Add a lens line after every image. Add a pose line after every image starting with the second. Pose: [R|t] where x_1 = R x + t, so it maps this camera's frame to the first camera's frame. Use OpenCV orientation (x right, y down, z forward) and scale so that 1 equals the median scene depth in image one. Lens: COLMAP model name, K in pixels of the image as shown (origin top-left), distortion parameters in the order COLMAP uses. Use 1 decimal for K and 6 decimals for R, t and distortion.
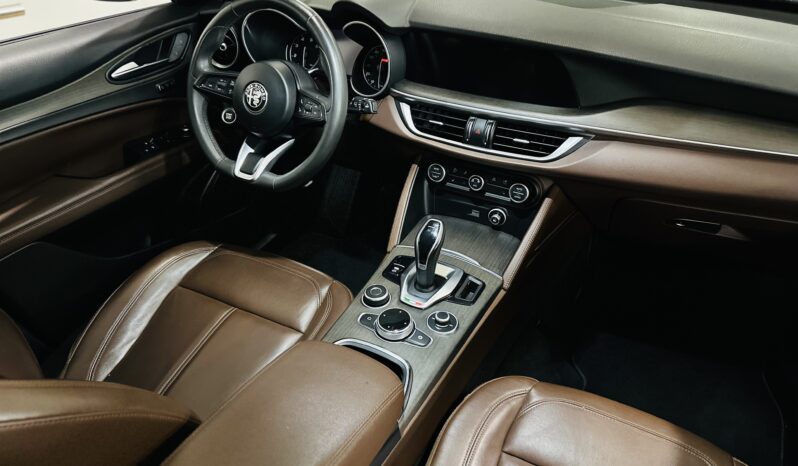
lens RADIAL K [[631.3, 0, 384.5], [0, 631.3, 242.9], [0, 0, 1]] dist [0.087293, -0.174903]
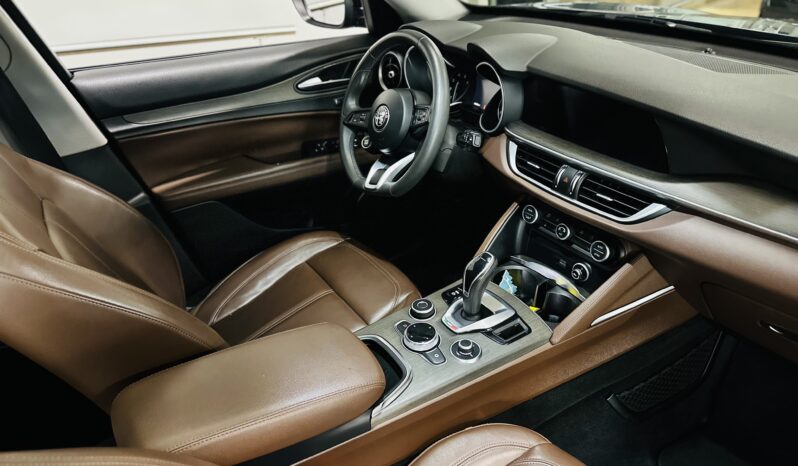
lens RADIAL K [[631.3, 0, 384.5], [0, 631.3, 242.9], [0, 0, 1]] dist [0.087293, -0.174903]
pose [[0.859147, 0.227421, -0.458417, 0.371504], [-0.254633, 0.967034, 0.002524, -0.010688], [0.443879, 0.114560, 0.888734, 0.001447]]
